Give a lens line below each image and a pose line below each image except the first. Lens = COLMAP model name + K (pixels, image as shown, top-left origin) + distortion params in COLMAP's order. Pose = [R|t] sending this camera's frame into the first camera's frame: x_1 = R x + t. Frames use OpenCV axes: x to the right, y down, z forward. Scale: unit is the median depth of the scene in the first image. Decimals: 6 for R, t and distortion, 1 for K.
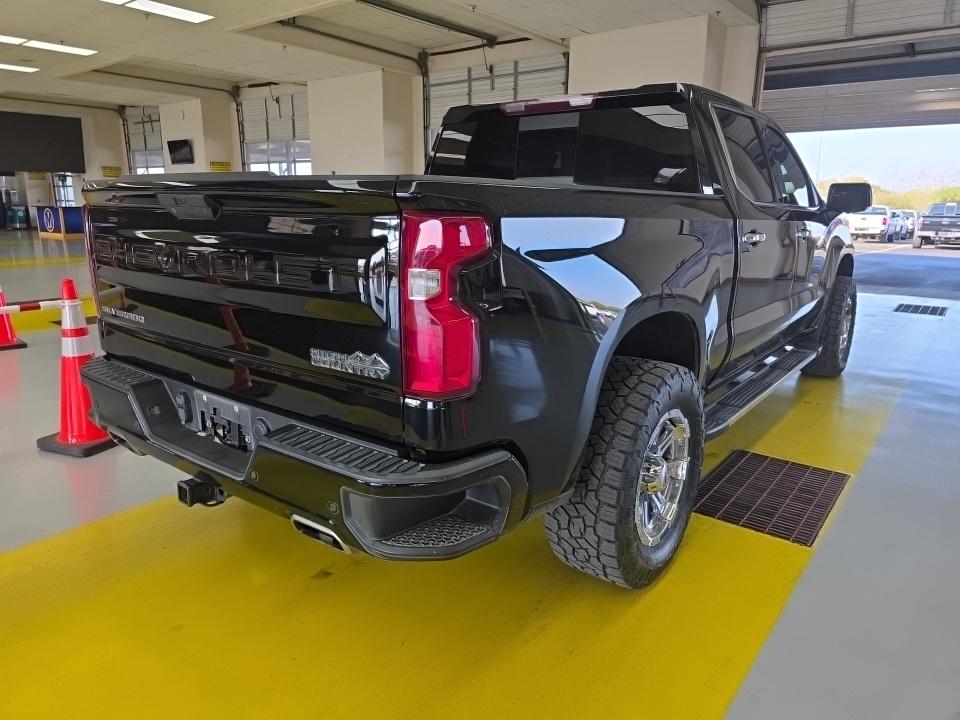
lens RADIAL K [[649.6, 0, 479.8], [0, 649.6, 361.6], [0, 0, 1]] dist [0.035145, -0.026422]
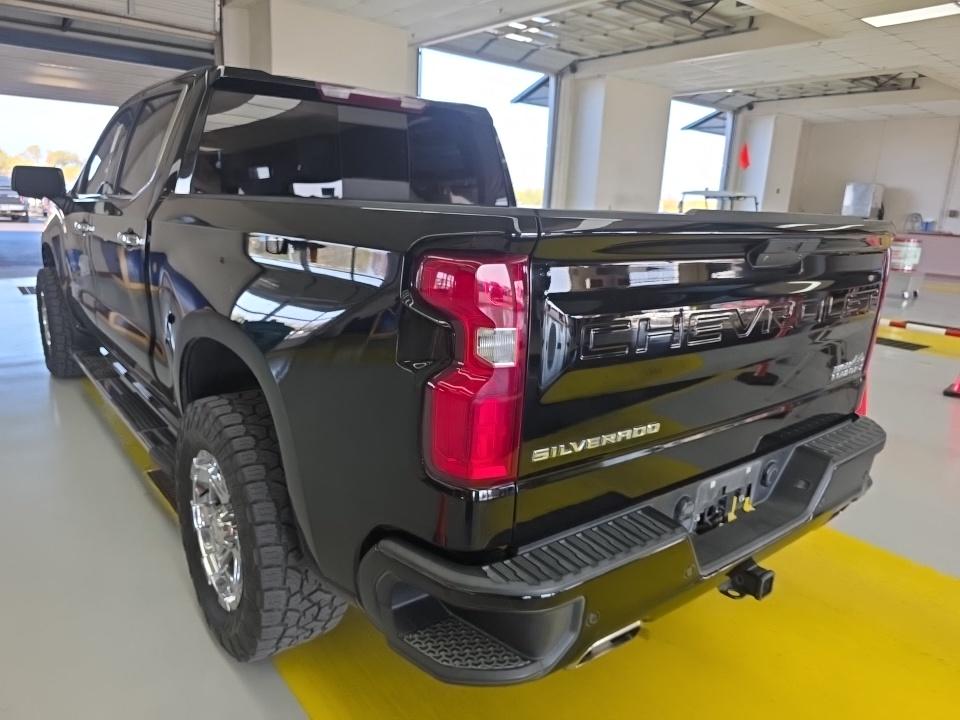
lens RADIAL K [[649.6, 0, 482.1], [0, 649.6, 369.0], [0, 0, 1]] dist [0.035145, -0.026422]
pose [[0.247751, -0.240977, 0.938376, -0.248579], [0.186788, 0.962281, 0.197800, -0.060347], [-0.950647, 0.126272, 0.283417, 0.209900]]
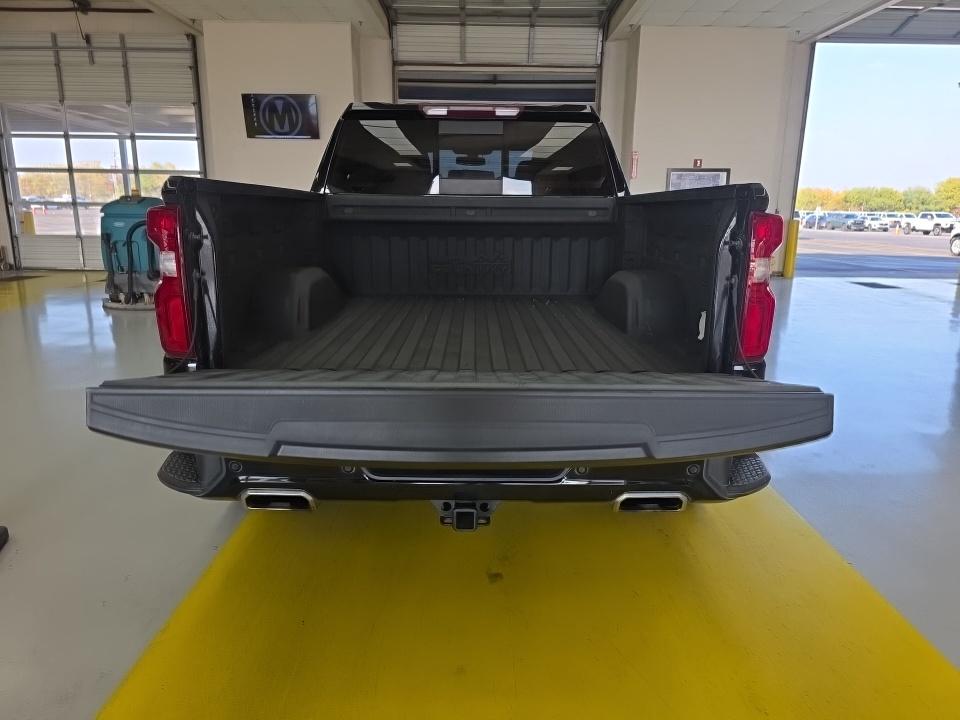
lens RADIAL K [[649.6, 0, 487.2], [0, 649.6, 362.3], [0, 0, 1]] dist [0.035145, -0.026422]
pose [[0.786164, -0.145461, 0.600655, -0.185561], [0.141561, 0.988451, 0.054092, -0.012482], [-0.601586, 0.042505, 0.797676, 0.045251]]
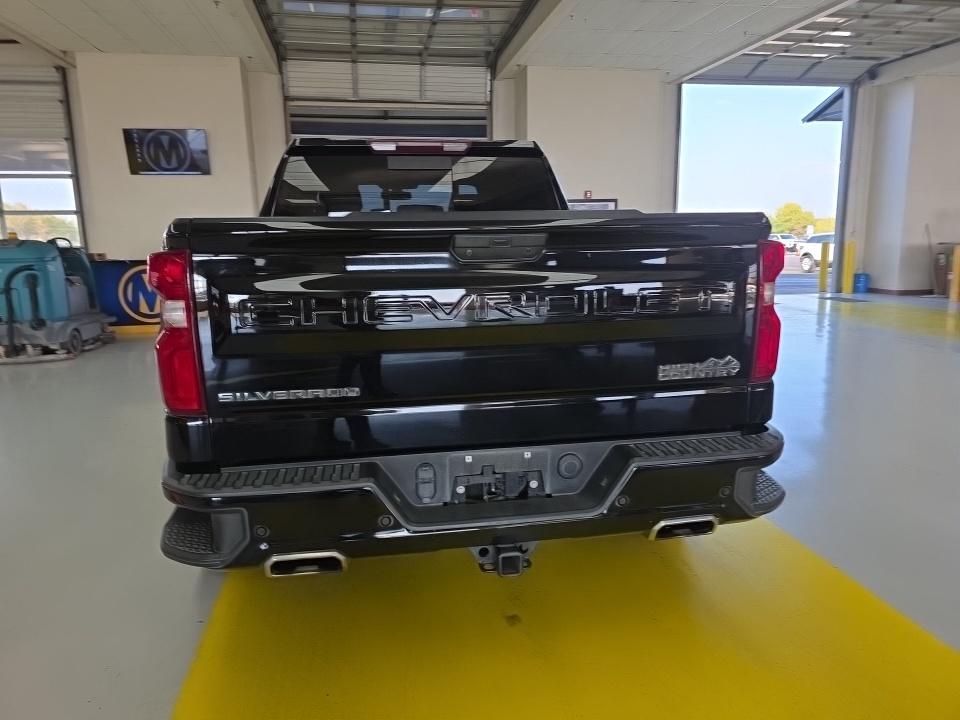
lens RADIAL K [[649.6, 0, 476.1], [0, 649.6, 358.1], [0, 0, 1]] dist [0.035145, -0.026422]
pose [[0.673777, -0.154290, 0.722647, -0.210975], [0.193853, 0.980613, 0.028624, -0.020874], [-0.713053, 0.120801, 0.690624, 0.074513]]
